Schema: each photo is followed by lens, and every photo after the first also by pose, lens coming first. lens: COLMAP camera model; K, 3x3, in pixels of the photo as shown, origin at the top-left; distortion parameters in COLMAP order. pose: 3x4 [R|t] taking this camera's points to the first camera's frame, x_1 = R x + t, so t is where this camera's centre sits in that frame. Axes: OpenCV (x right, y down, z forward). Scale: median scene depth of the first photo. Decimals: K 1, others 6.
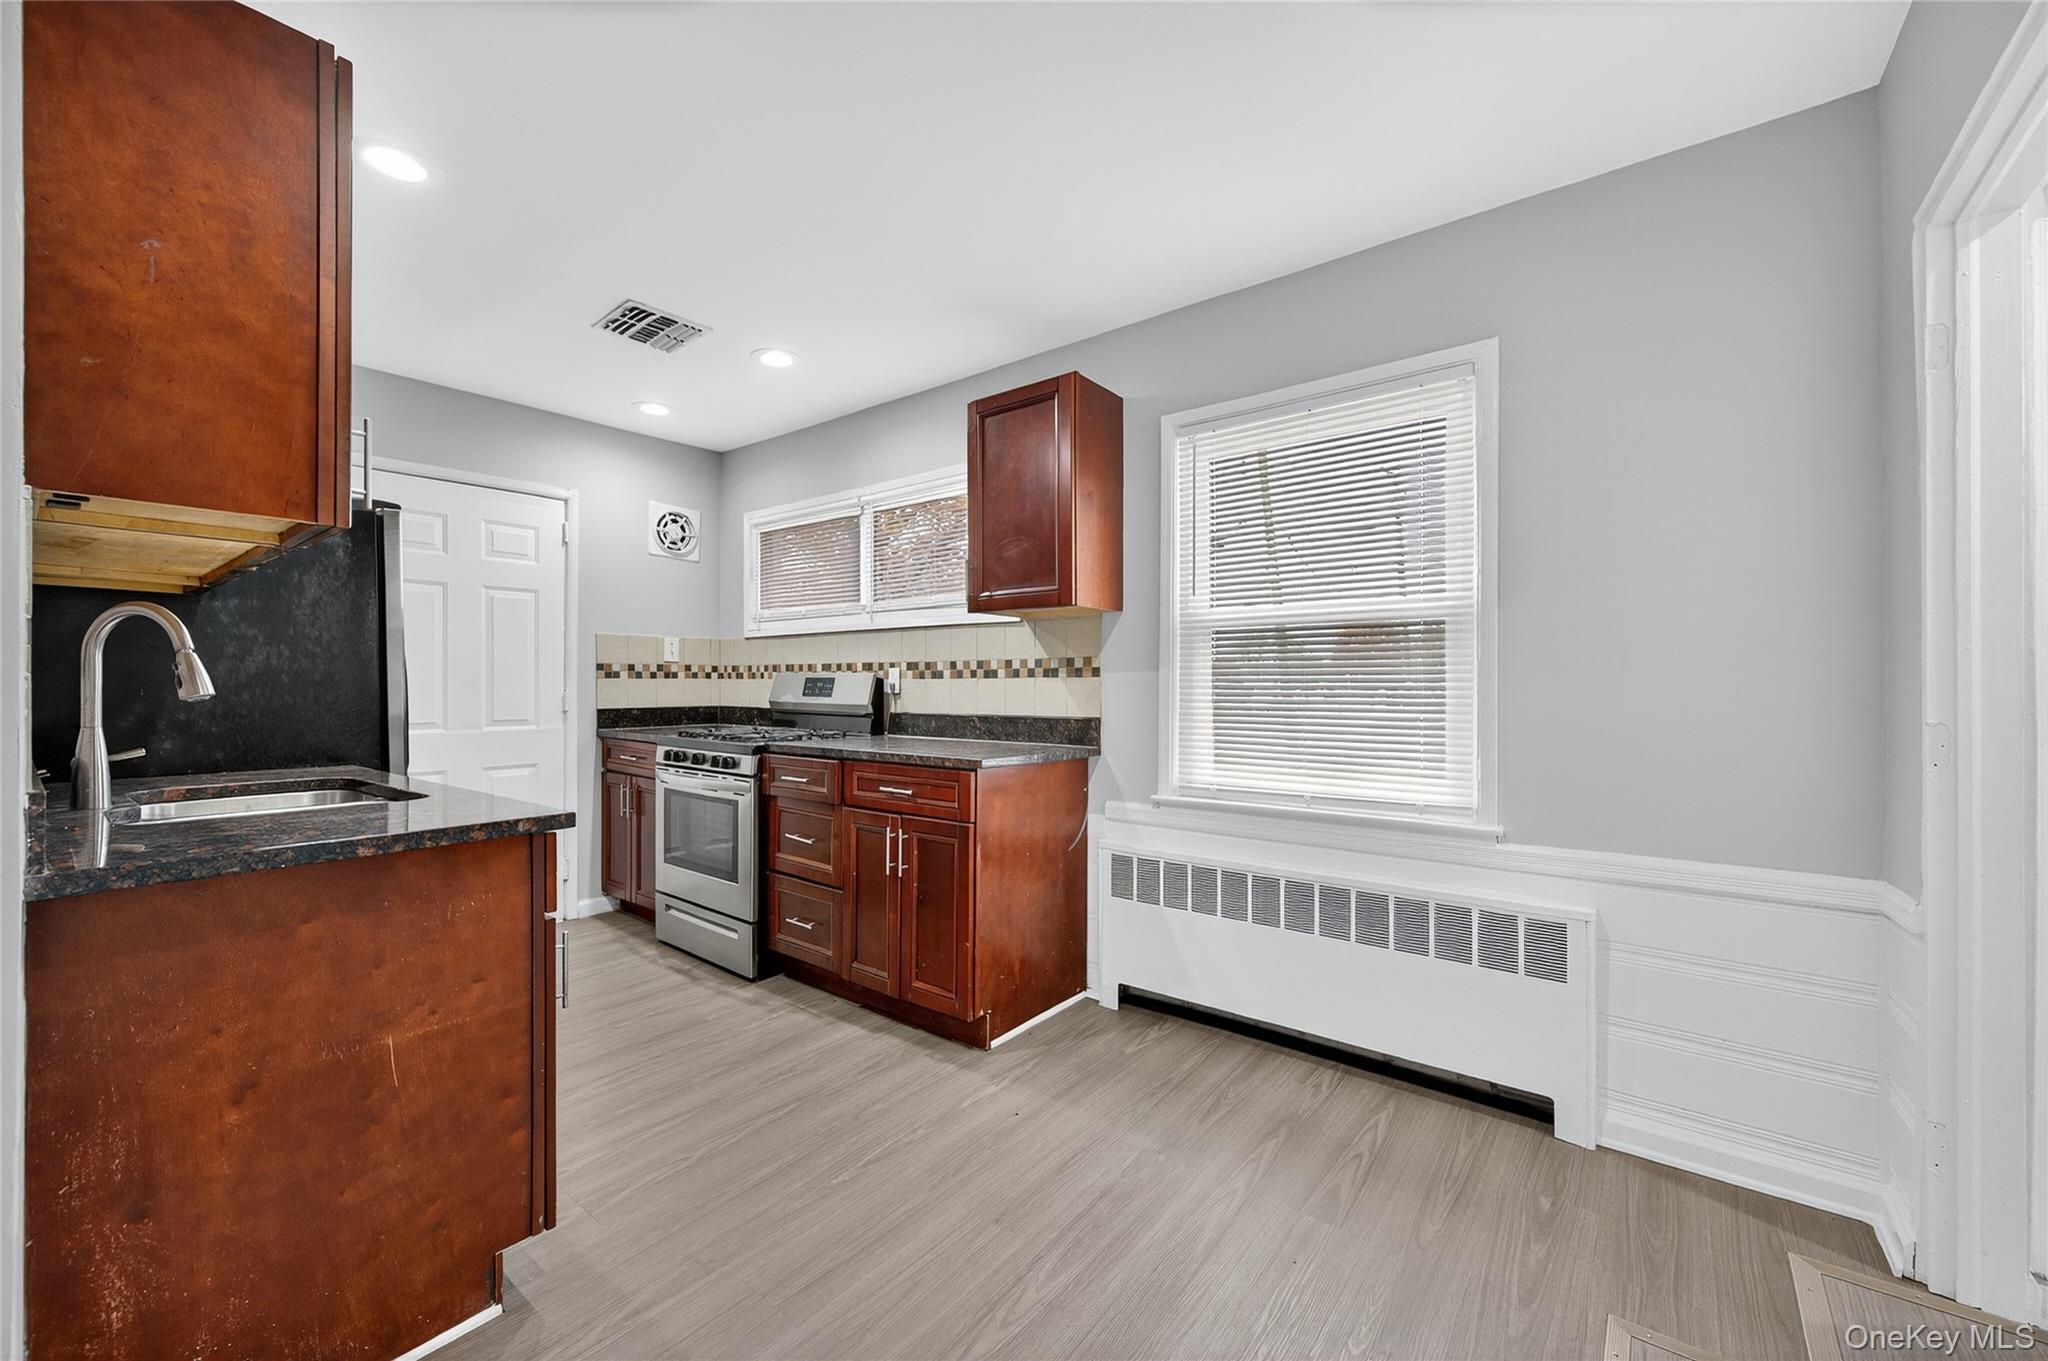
lens RADIAL K [[801.0, 0, 1027.8], [0, 801.0, 691.6], [0, 0, 1]] dist [-0.014918, 0.000147]
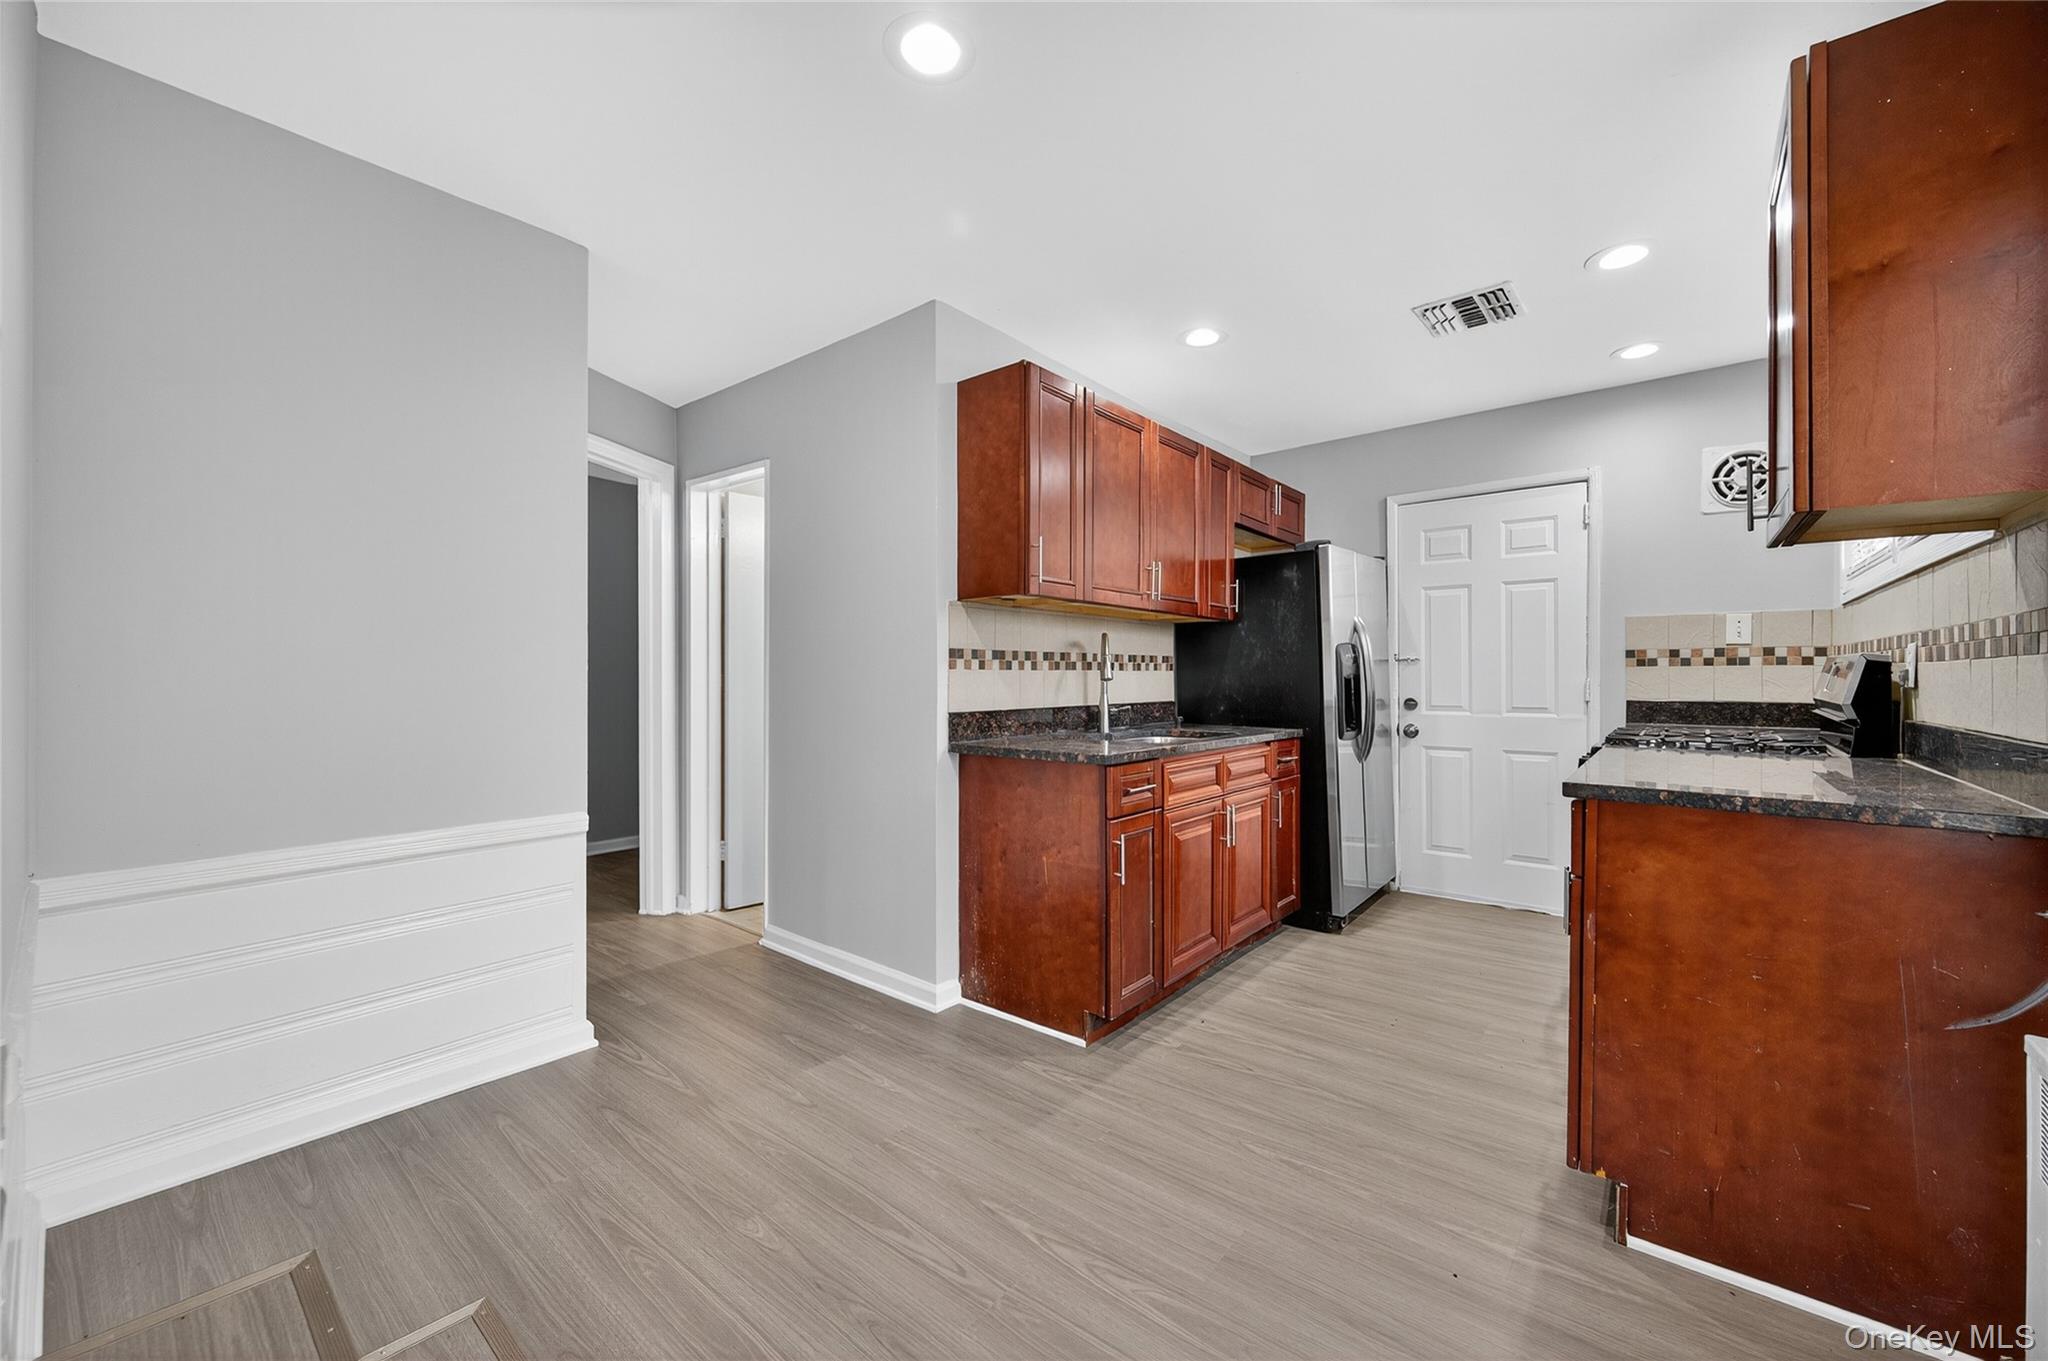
lens RADIAL K [[798.8, 0, 1024.0], [0, 798.8, 680.5], [0, 0, 1]] dist [0.001051, 0.000065]
pose [[-0.035003, 0.008220, -0.999353, 0.386893], [-0.007992, 0.999932, 0.008505, -0.002887], [0.999355, 0.008284, -0.034935, 0.345762]]
